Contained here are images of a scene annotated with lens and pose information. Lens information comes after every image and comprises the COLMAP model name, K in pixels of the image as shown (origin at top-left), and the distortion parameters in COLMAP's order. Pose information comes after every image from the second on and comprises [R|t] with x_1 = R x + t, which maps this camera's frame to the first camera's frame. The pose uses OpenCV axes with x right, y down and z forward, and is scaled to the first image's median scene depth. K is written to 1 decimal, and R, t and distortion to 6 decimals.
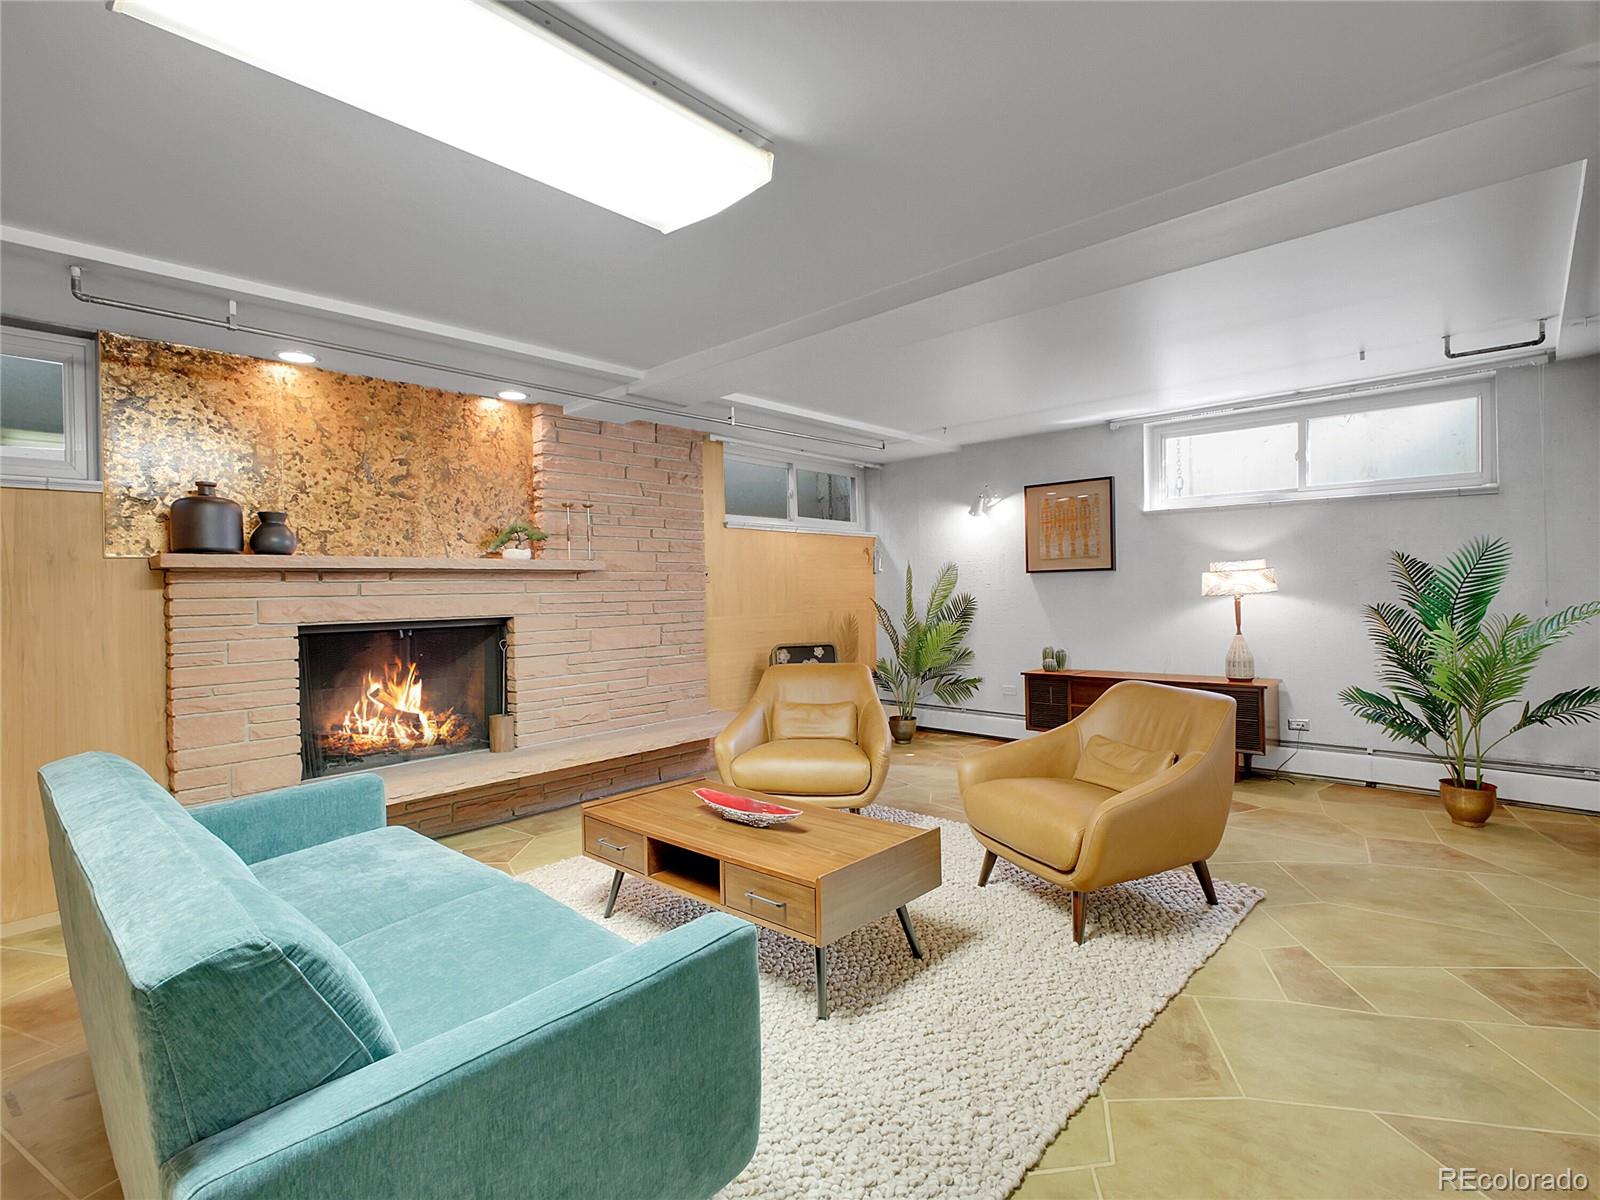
lens RADIAL K [[782.5, 0, 798.5], [0, 782.5, 595.7], [0, 0, 1]] dist [-0.000526, 0.001075]
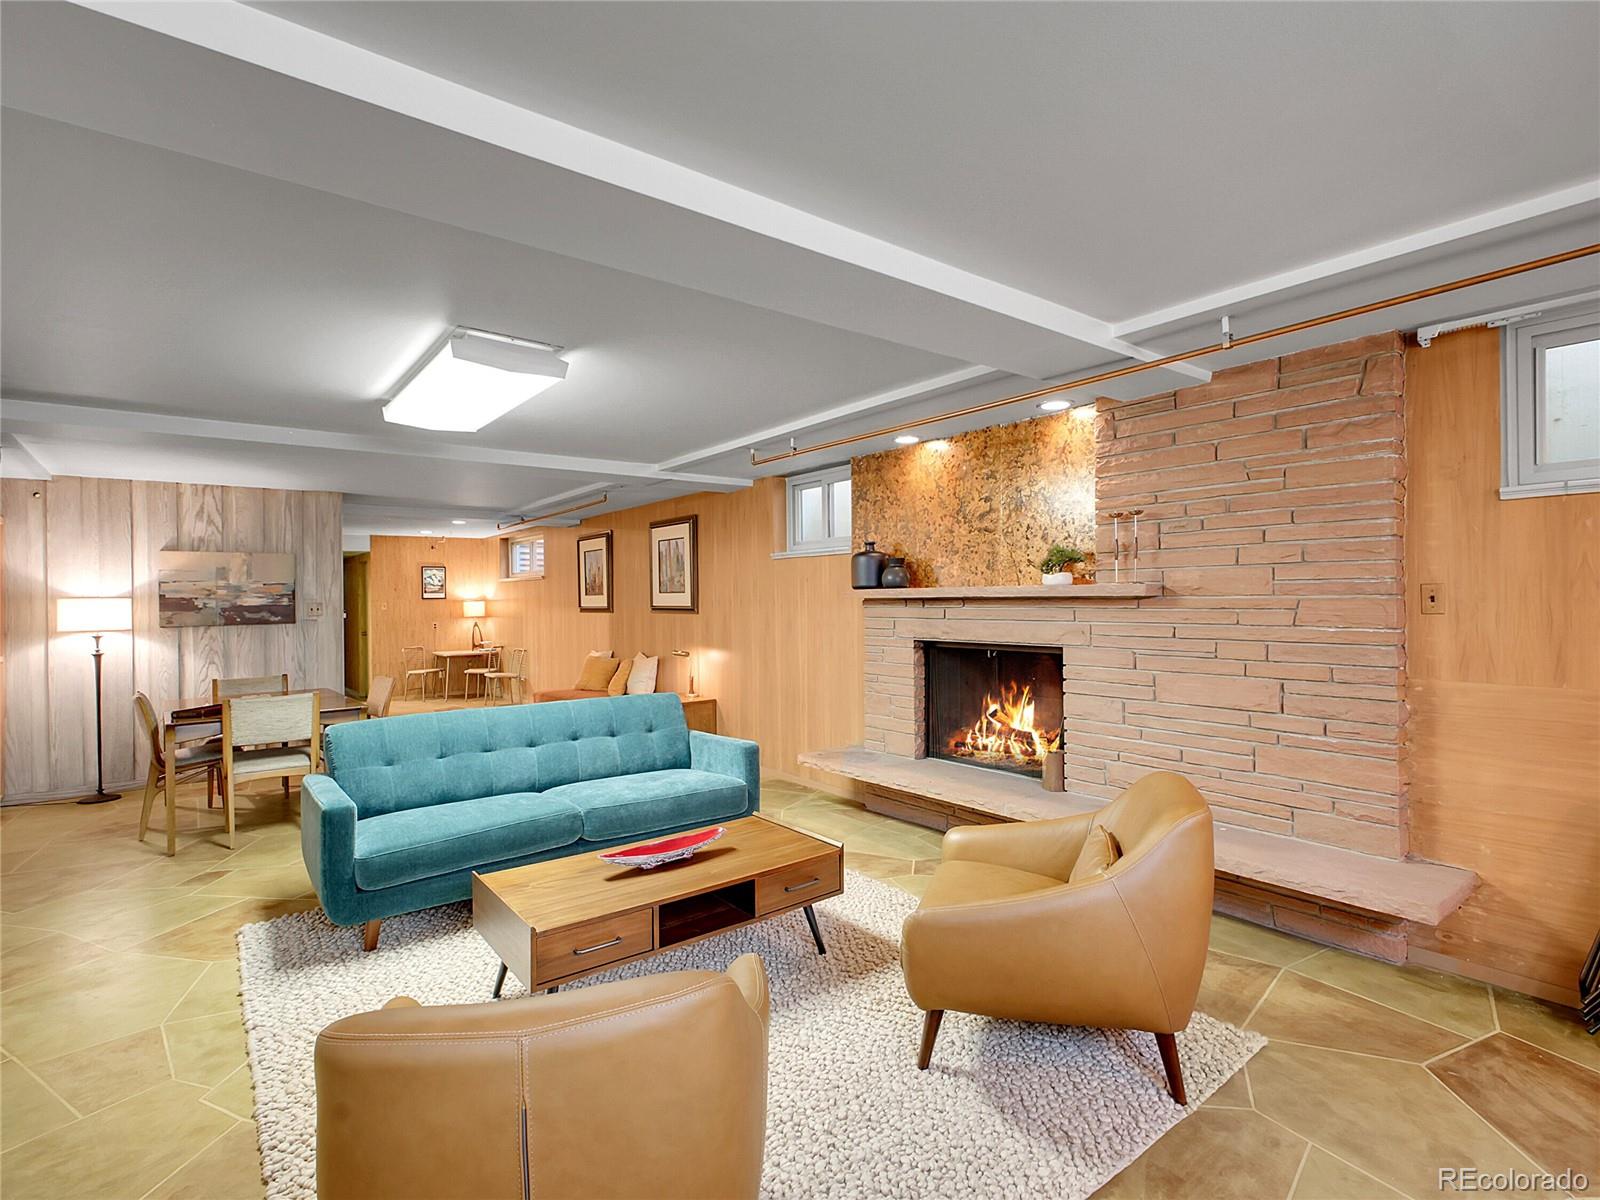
lens RADIAL K [[782.5, 0, 798.5], [0, 782.5, 595.7], [0, 0, 1]] dist [-0.000526, 0.001075]
pose [[-0.161867, 0.018984, -0.986630, 0.605039], [0.007053, 0.999812, 0.018081, -0.053500], [0.986787, -0.004032, -0.161970, 0.872837]]
